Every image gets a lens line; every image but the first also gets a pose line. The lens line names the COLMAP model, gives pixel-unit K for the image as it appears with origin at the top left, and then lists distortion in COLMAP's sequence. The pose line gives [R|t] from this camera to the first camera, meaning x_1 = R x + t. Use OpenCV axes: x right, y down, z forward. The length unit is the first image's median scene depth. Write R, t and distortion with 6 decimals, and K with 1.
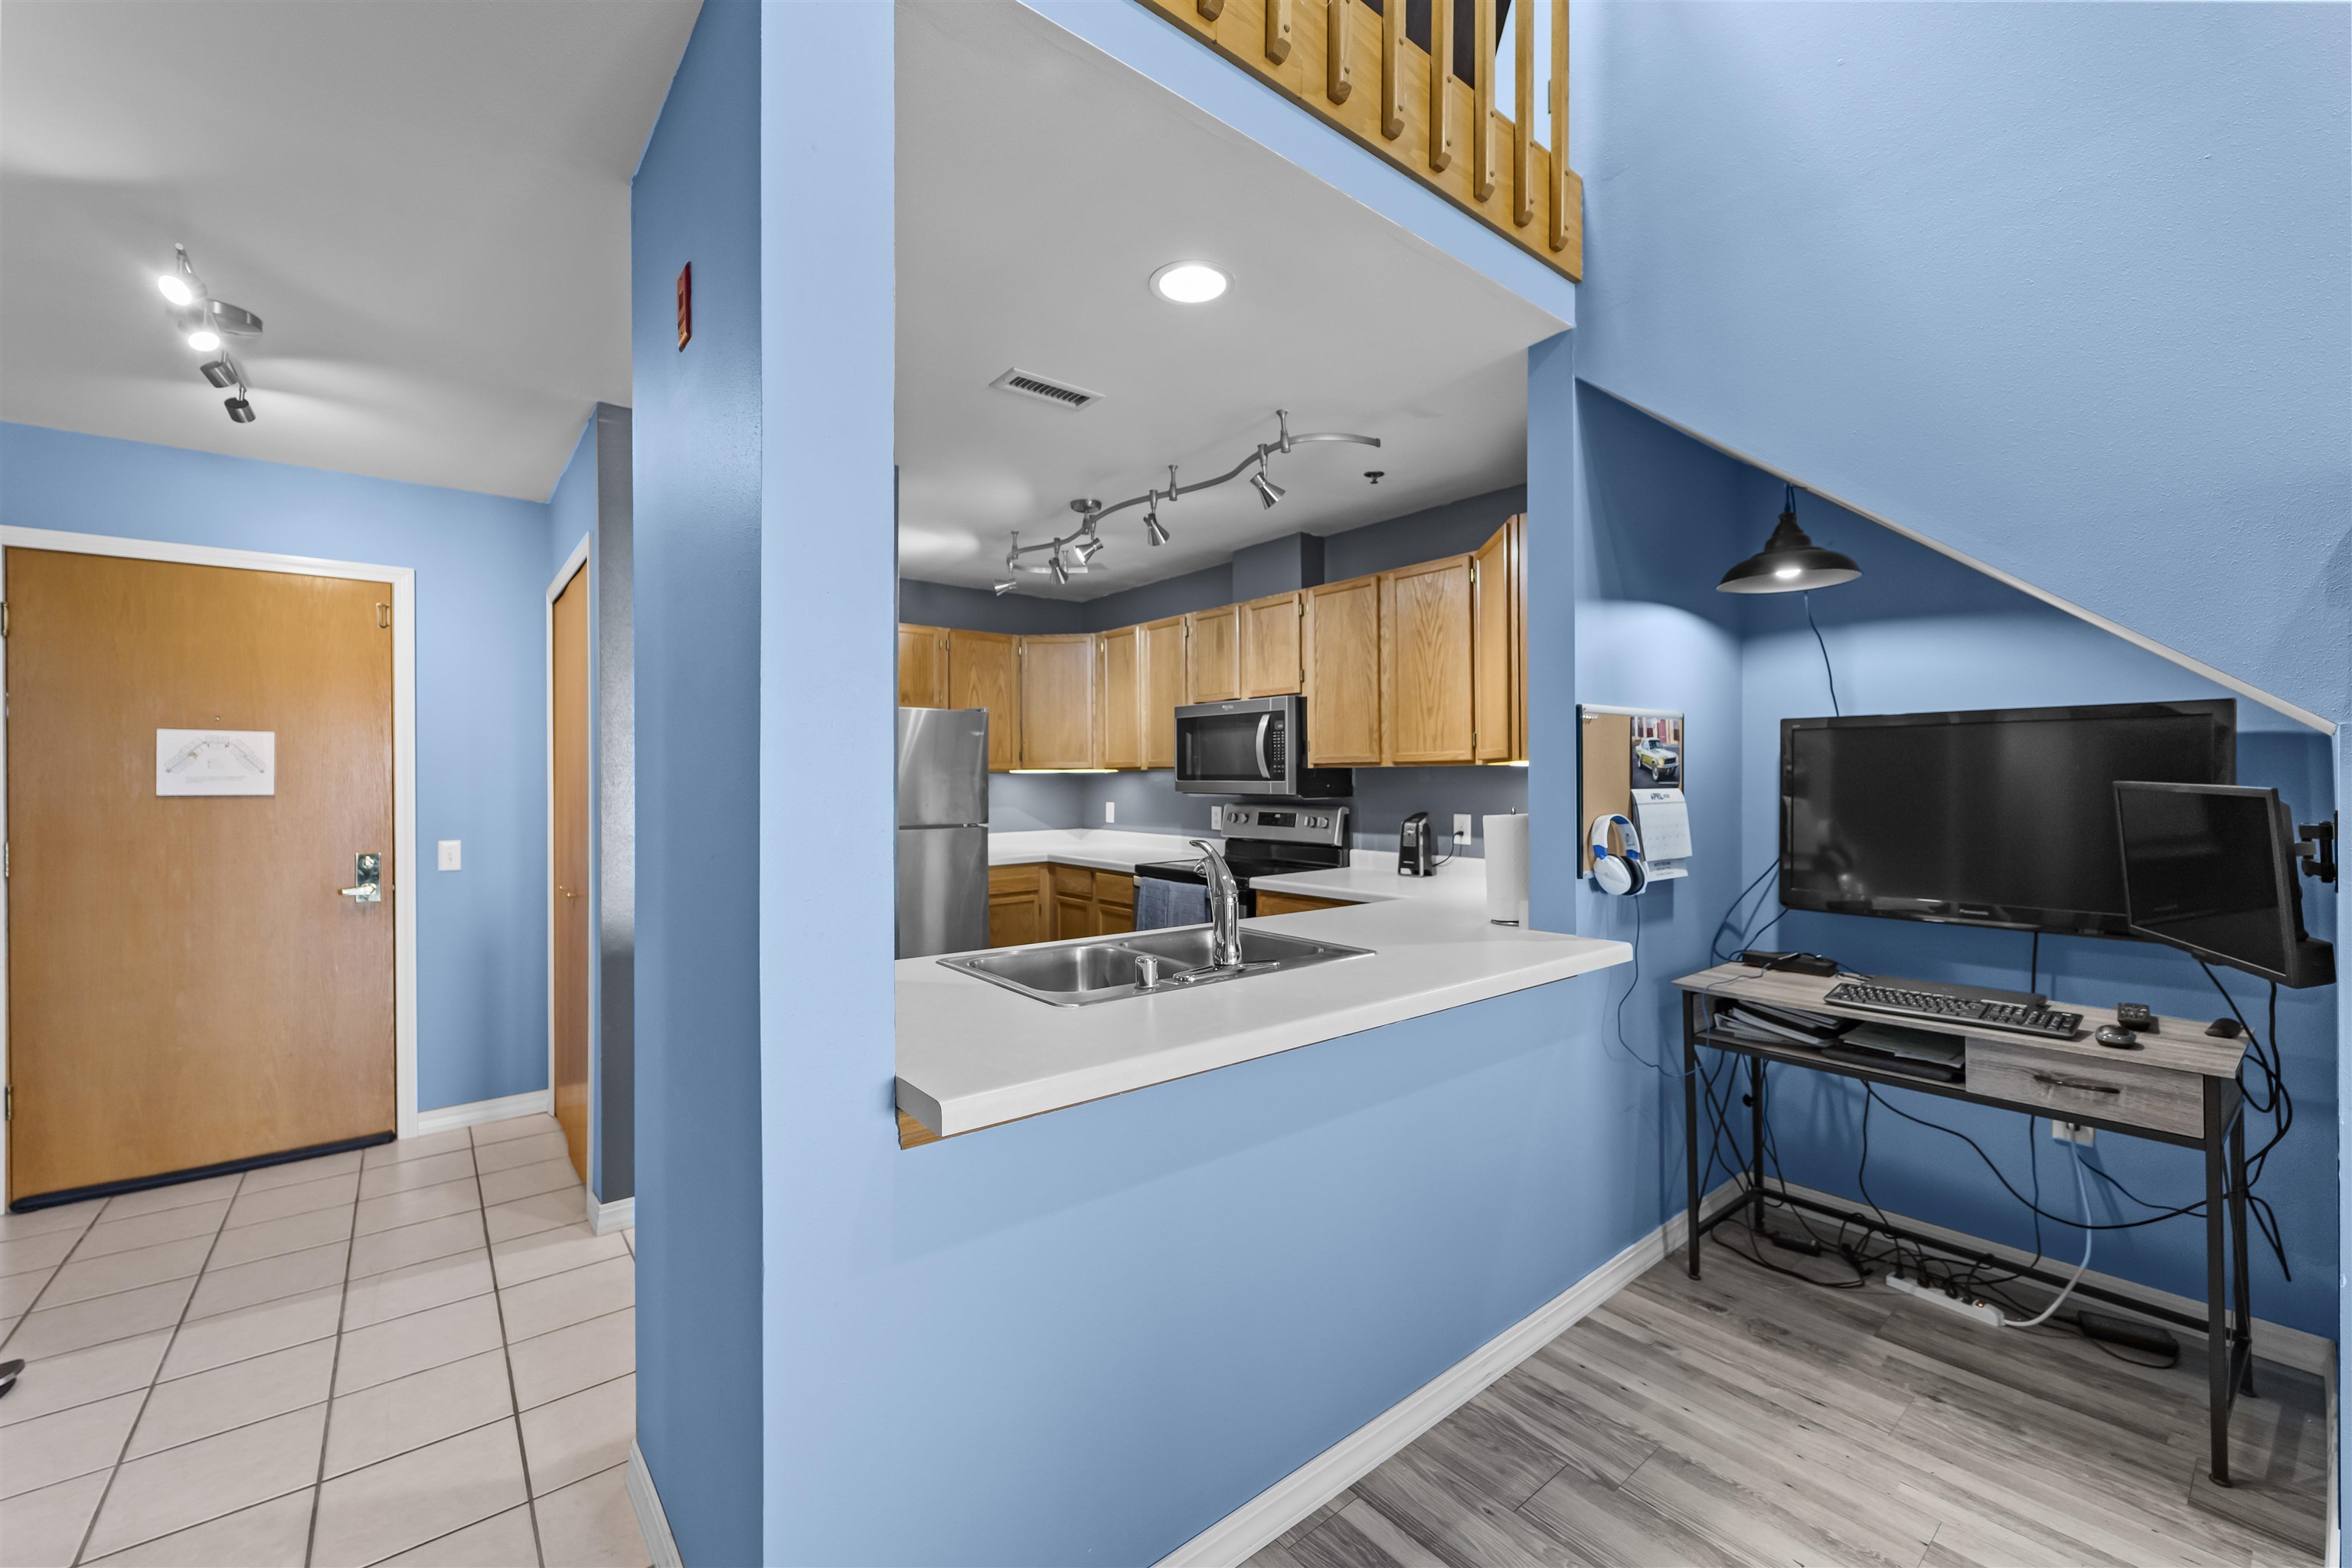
lens RADIAL K [[951.3, 0, 1178.9], [0, 951.3, 778.3], [0, 0, 1]] dist [0.001836, -0.001530]
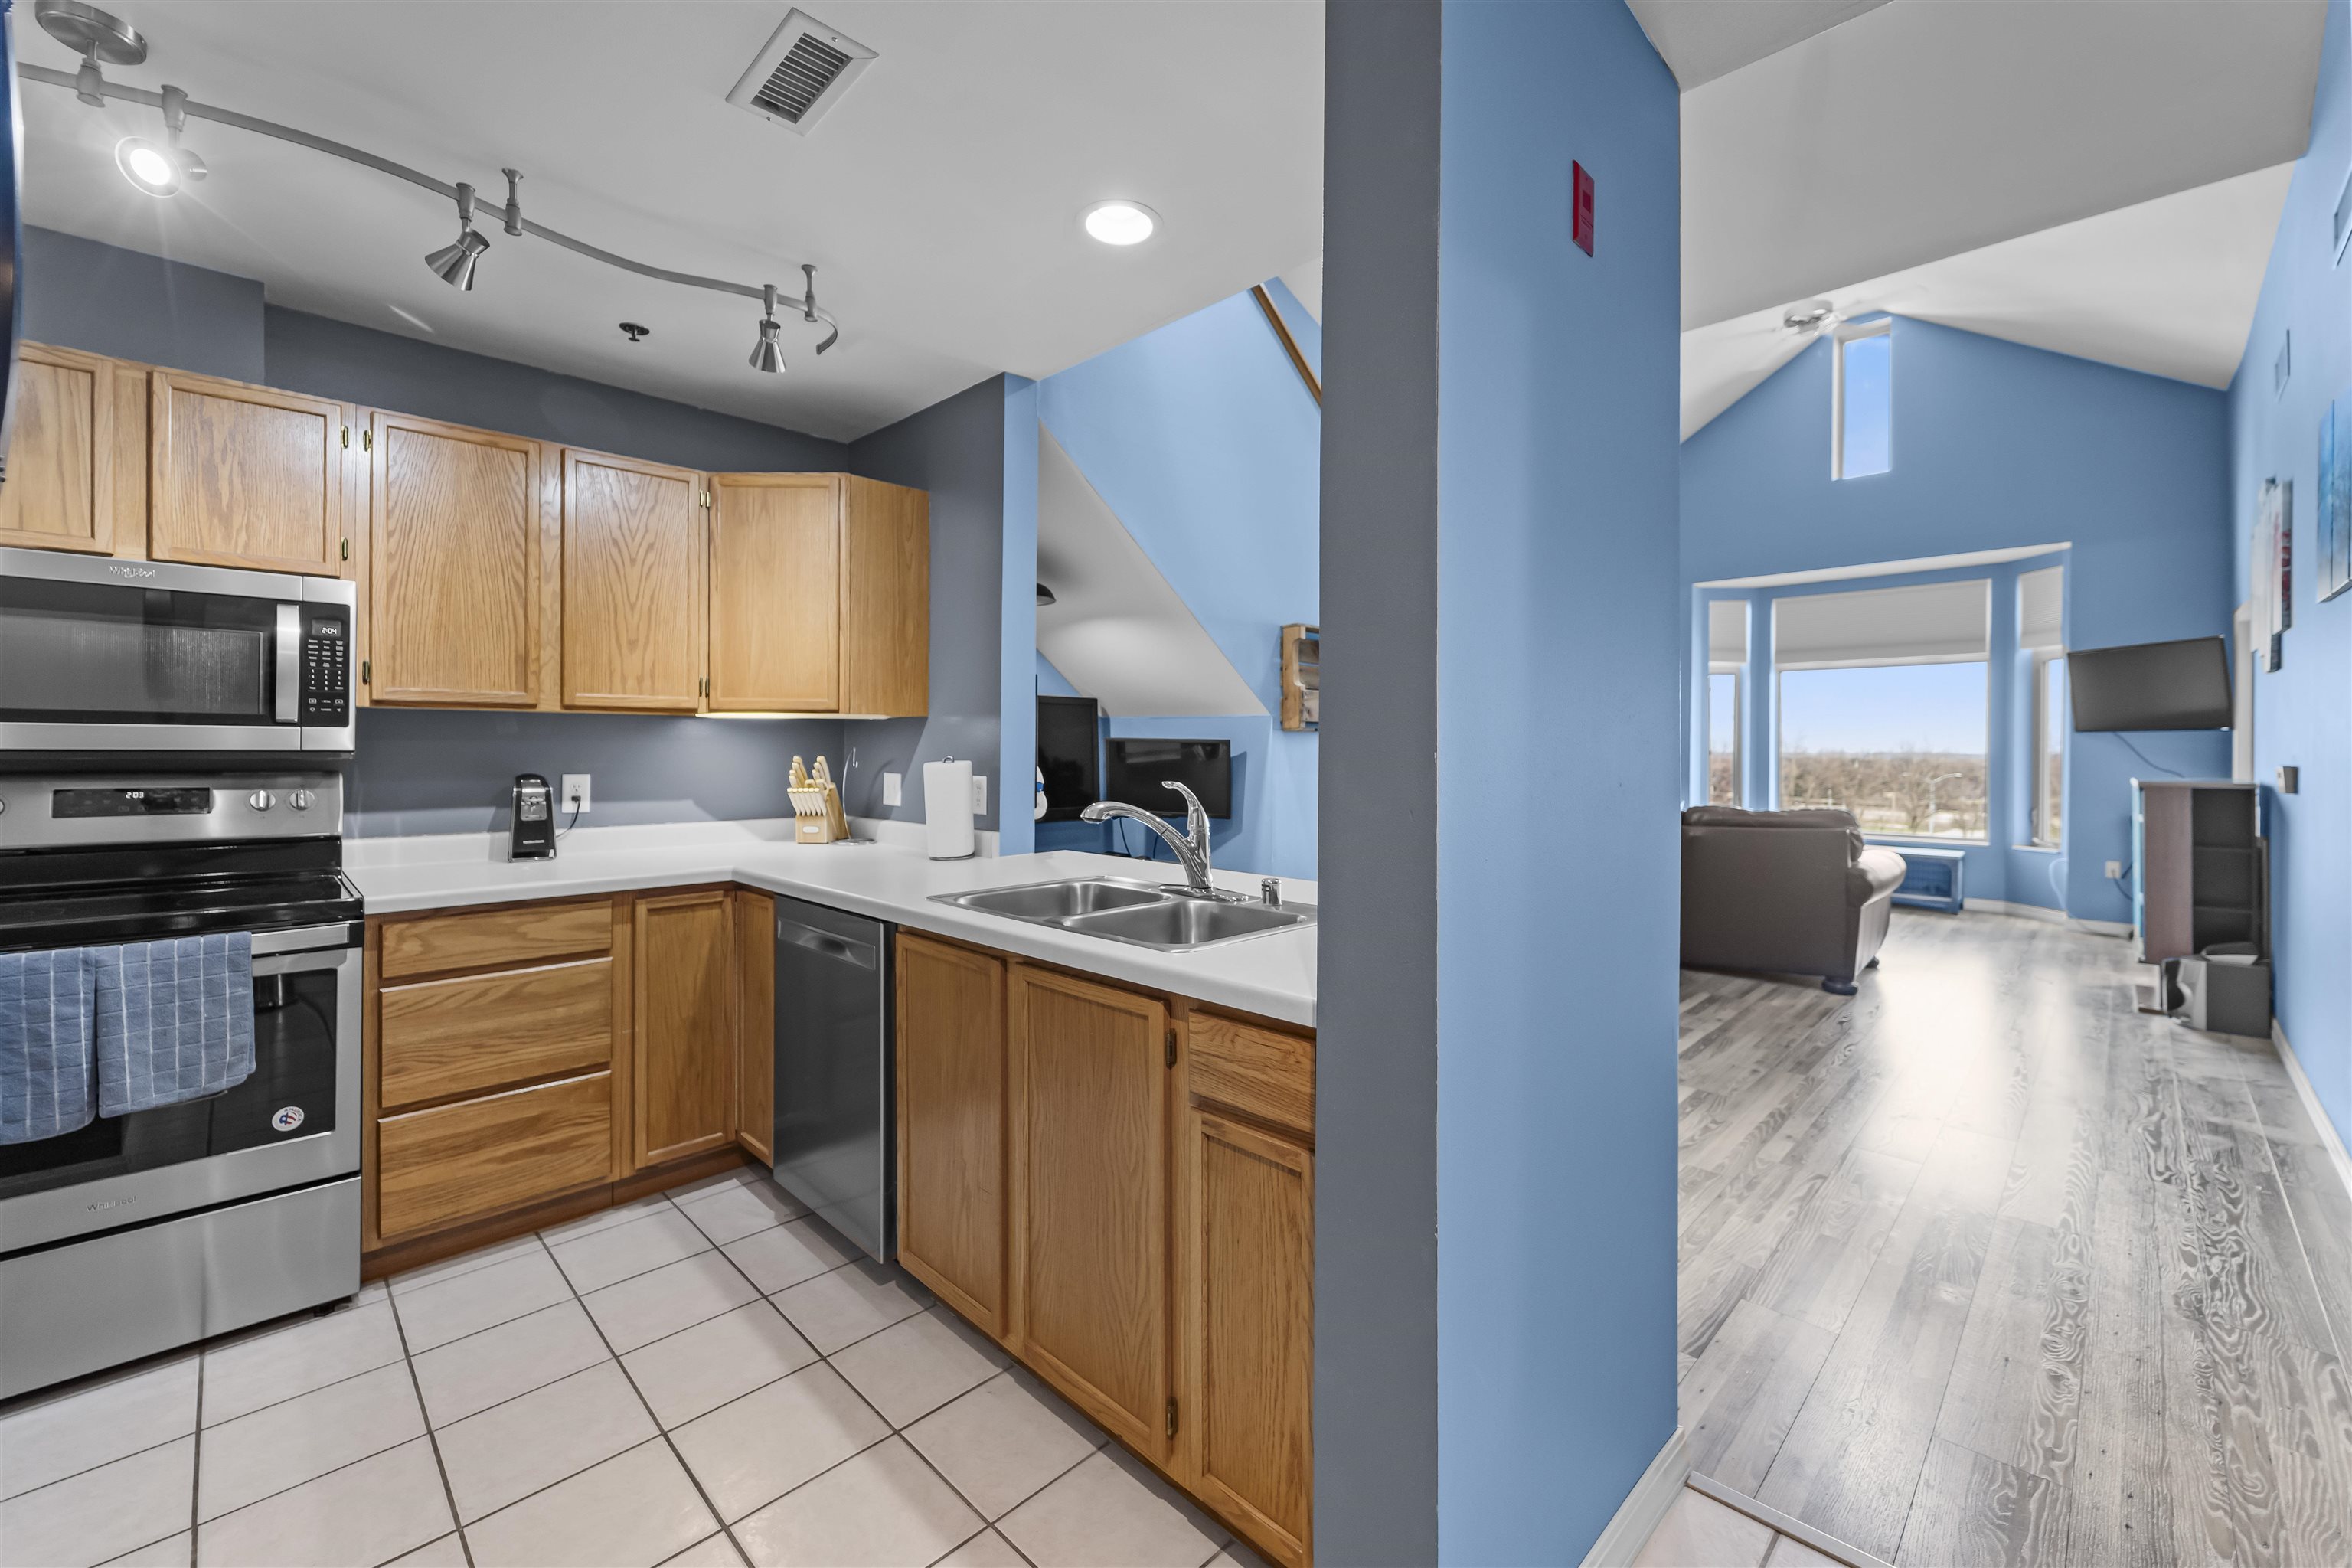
lens RADIAL K [[951.3, 0, 1184.8], [0, 951.3, 746.0], [0, 0, 1]] dist [0.001836, -0.001530]
pose [[-0.114146, 0.003066, 0.993459, -0.588734], [-0.002886, 0.999990, -0.003417, 0.016729], [-0.993460, -0.003257, -0.114136, 0.628534]]
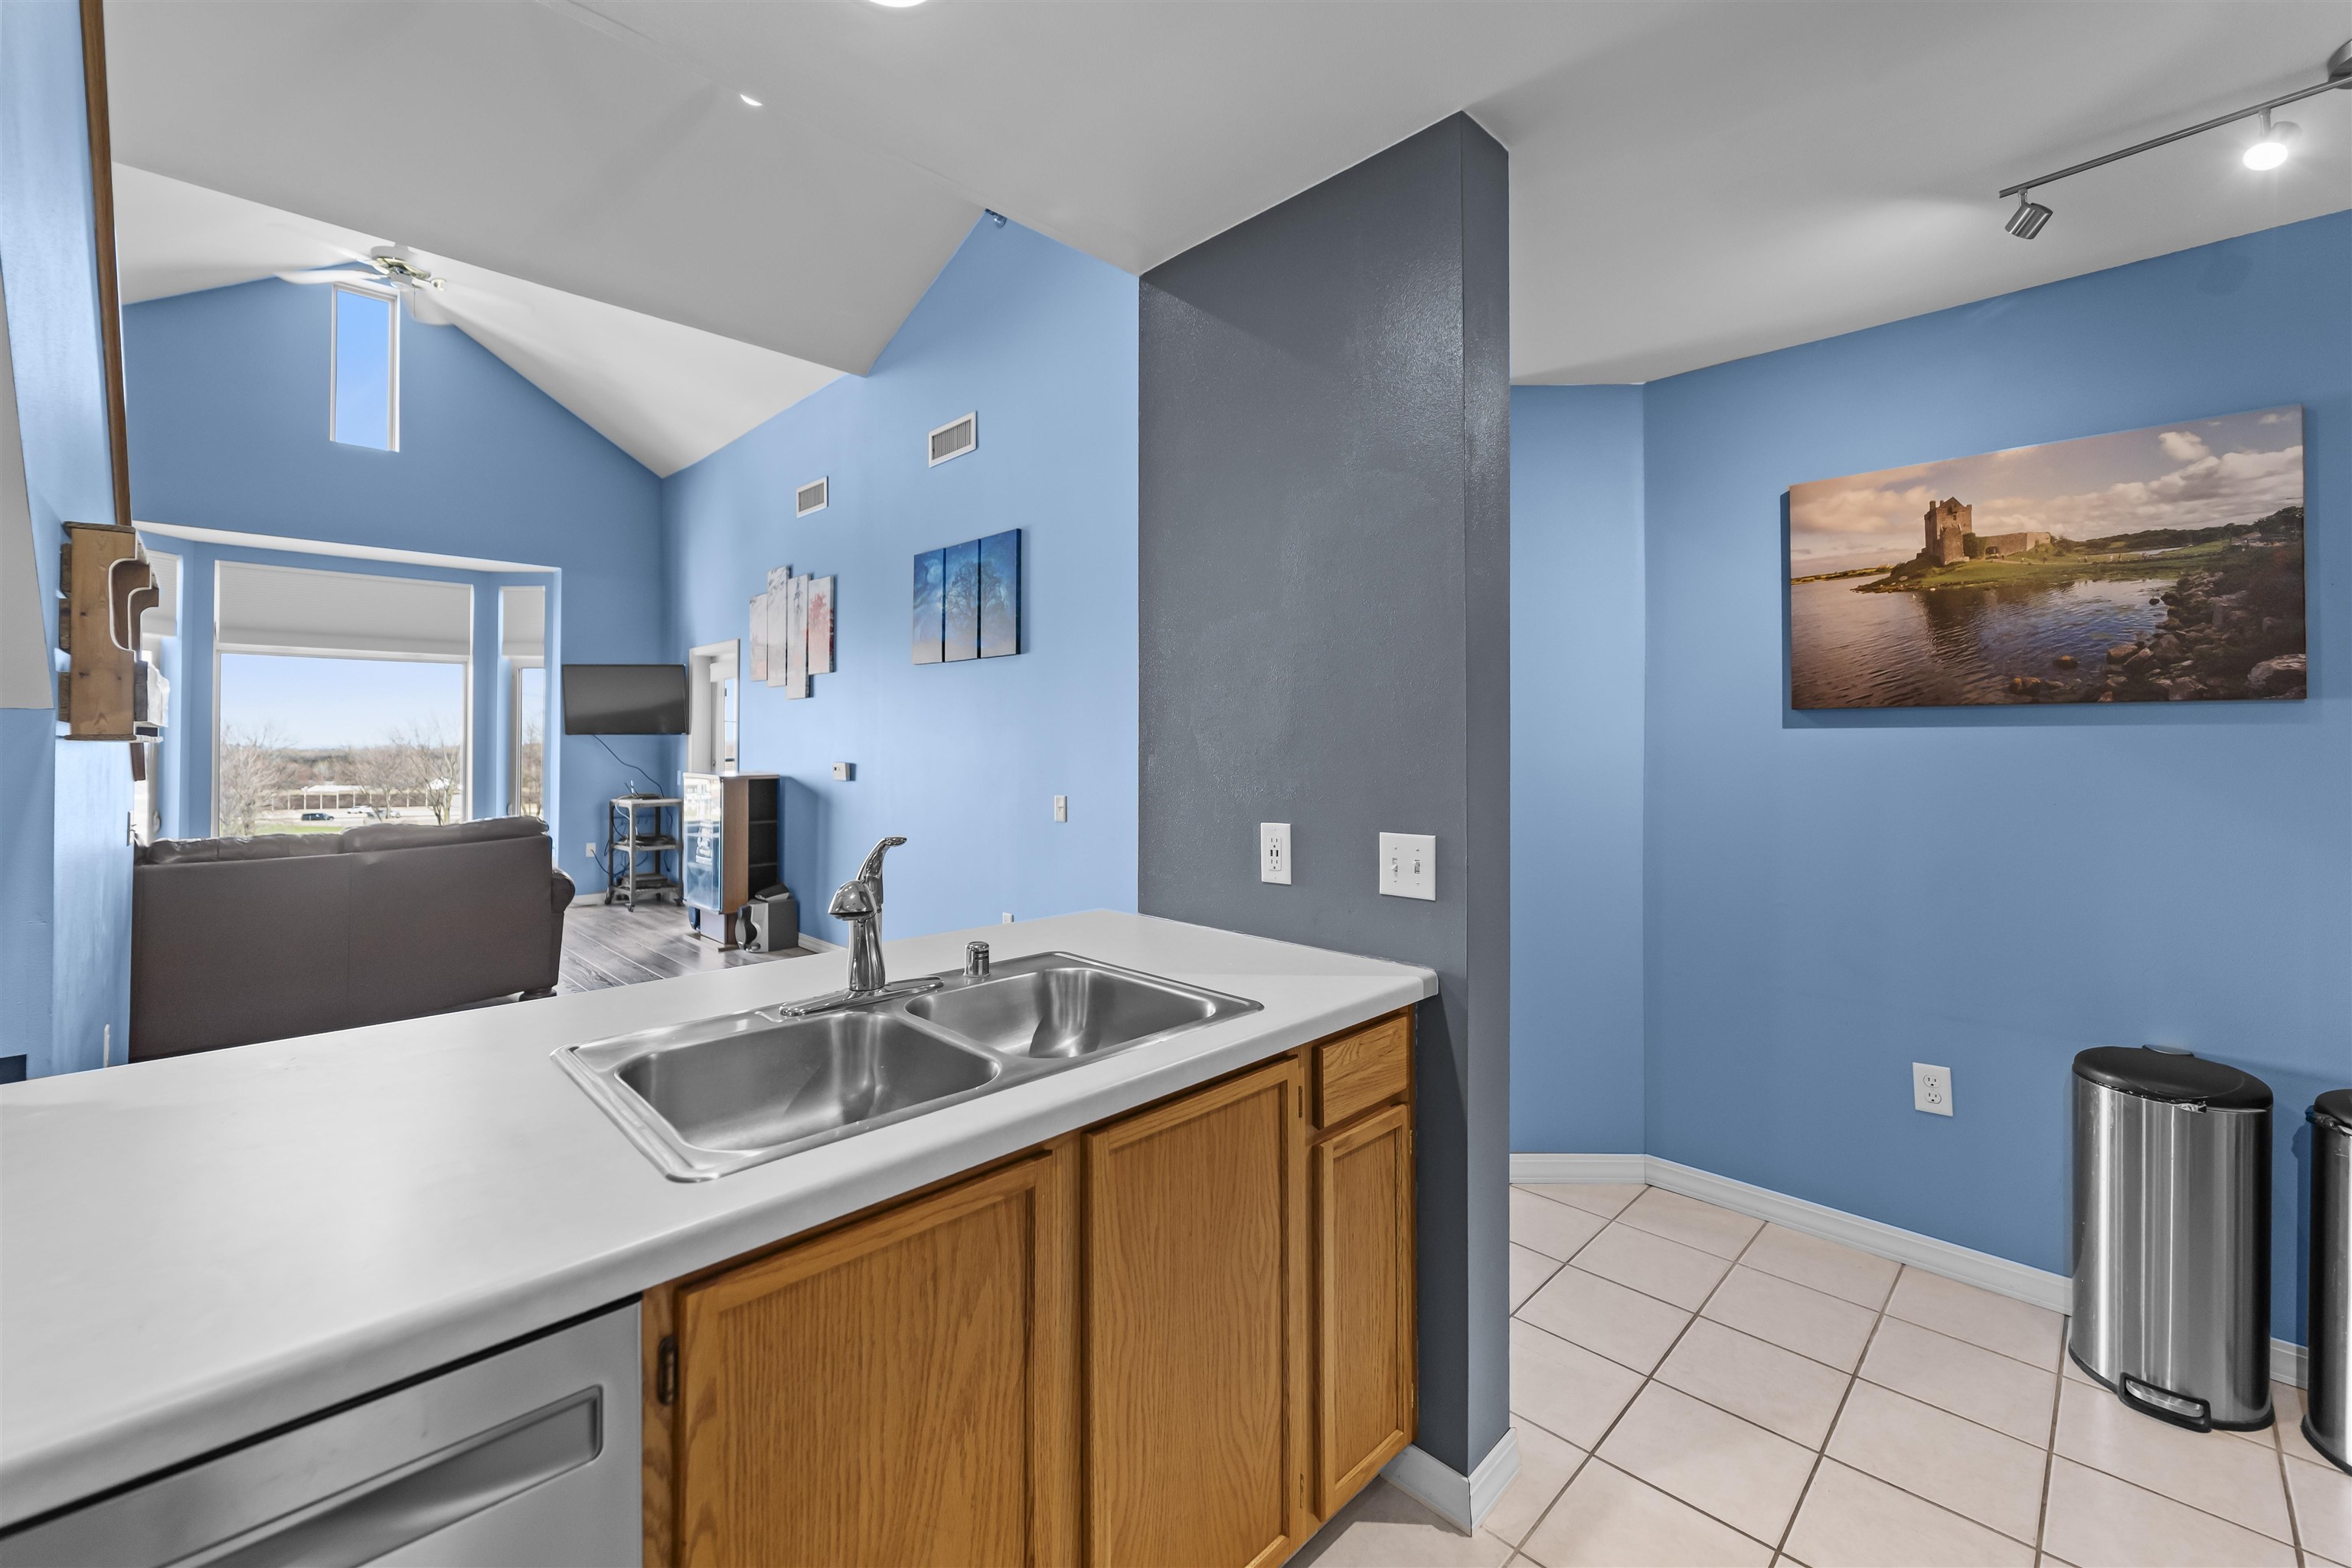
lens RADIAL K [[951.3, 0, 1191.1], [0, 951.3, 732.8], [0, 0, 1]] dist [0.001836, -0.001530]
pose [[-0.992977, -0.000913, -0.118305, -0.071575], [0.000336, 0.999944, -0.010538, -0.002556], [0.118308, -0.010503, -0.992921, 0.984879]]
